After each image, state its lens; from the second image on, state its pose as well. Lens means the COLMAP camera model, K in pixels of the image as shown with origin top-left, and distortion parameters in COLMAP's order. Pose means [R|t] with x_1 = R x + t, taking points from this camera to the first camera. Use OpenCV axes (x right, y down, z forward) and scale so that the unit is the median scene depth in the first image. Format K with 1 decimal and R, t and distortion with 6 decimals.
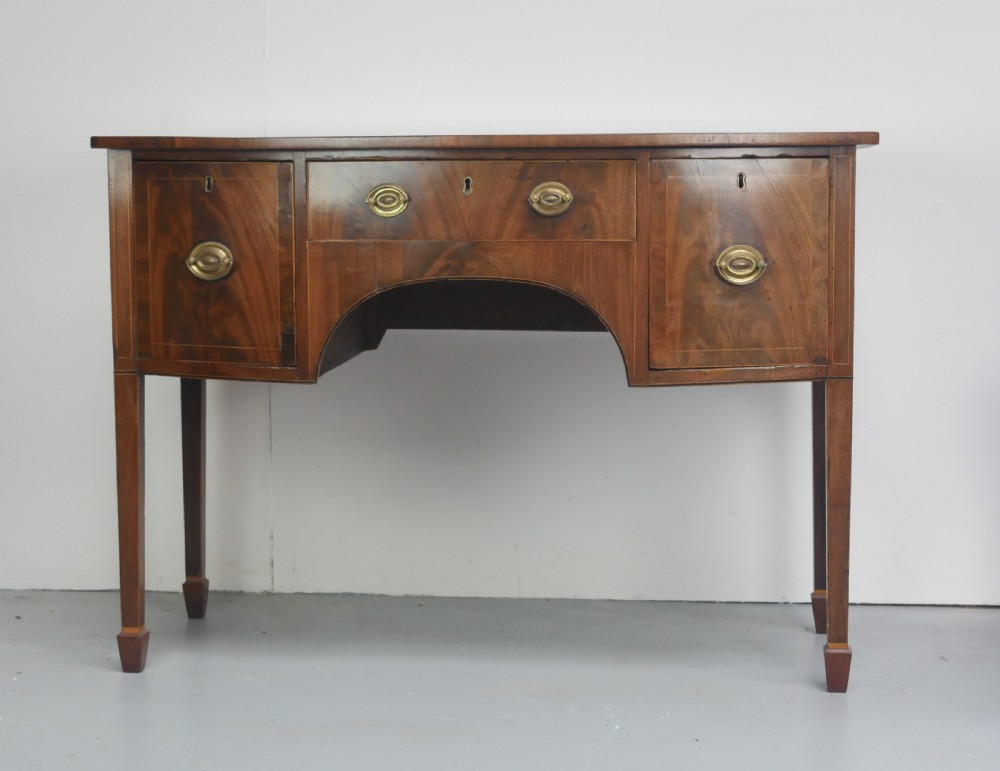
lens RADIAL K [[1849.9, 0, 524.7], [0, 1849.9, 416.0], [0, 0, 1]] dist [0.009440, 0.000000]
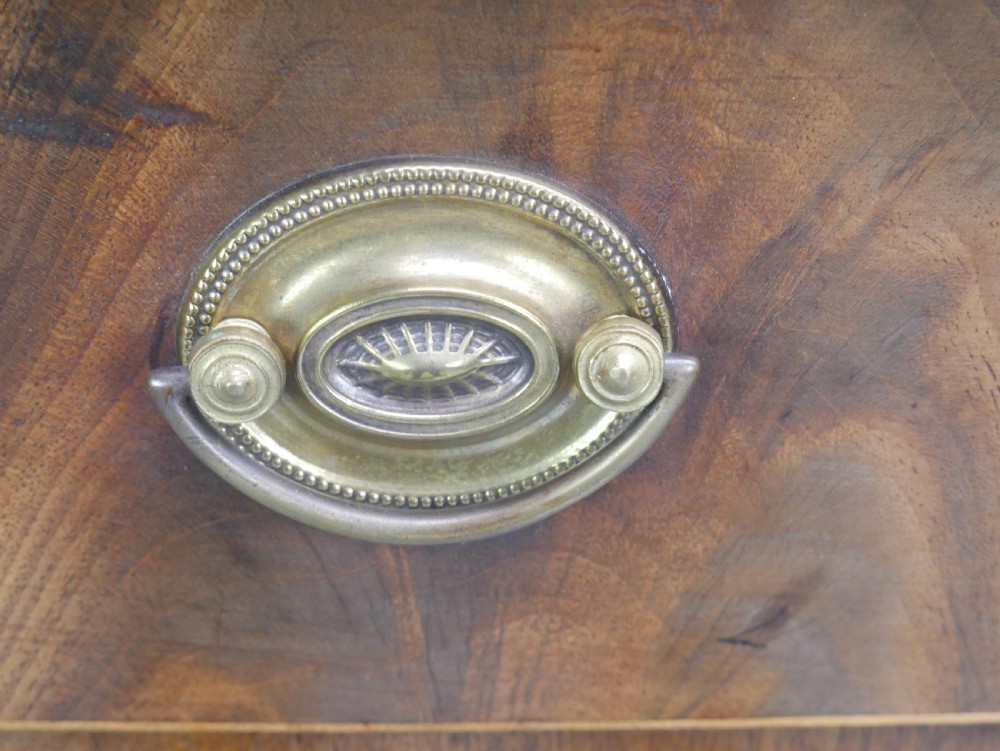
lens RADIAL K [[1717.7, 0, 490.3], [0, 1717.7, 372.2], [0, 0, 1]] dist [0.003848, 0.000000]
pose [[0.998782, 0.001616, 0.049308, 0.012839], [-0.020282, 0.924543, 0.380537, -0.143540], [-0.044973, -0.381073, 0.923450, 0.906307]]
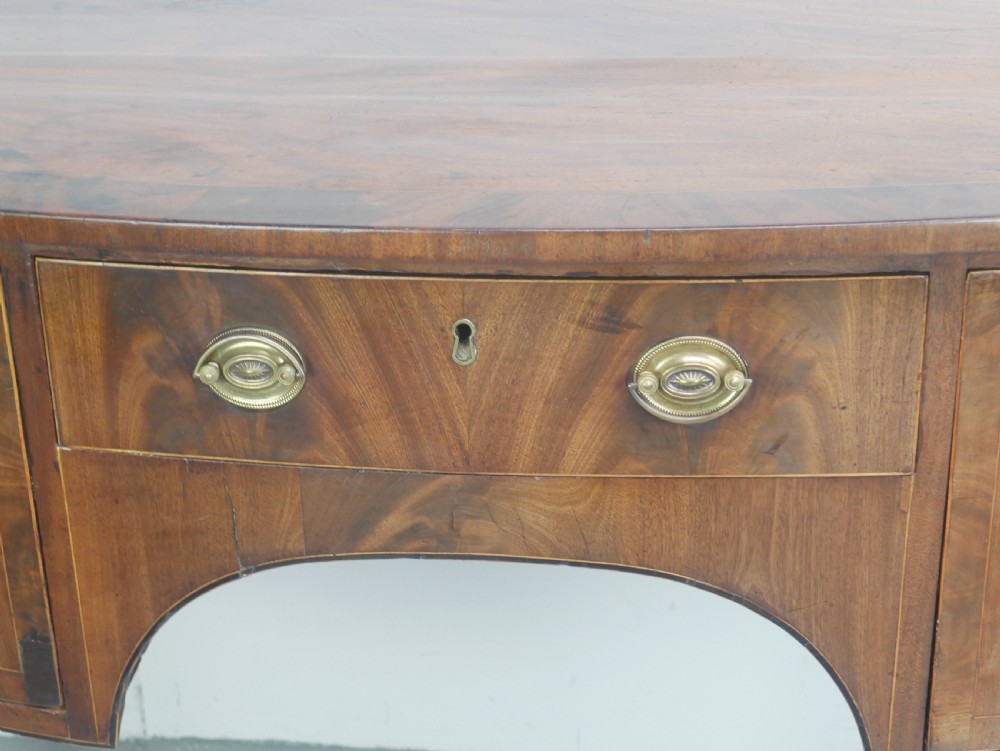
lens RADIAL K [[1717.7, 0, 493.1], [0, 1717.7, 303.9], [0, 0, 1]] dist [0.003848, 0.000000]
pose [[0.999437, -0.007609, -0.032667, -0.013469], [0.016730, 0.957219, 0.288880, -0.226103], [0.029071, -0.289264, 0.956808, 0.661338]]
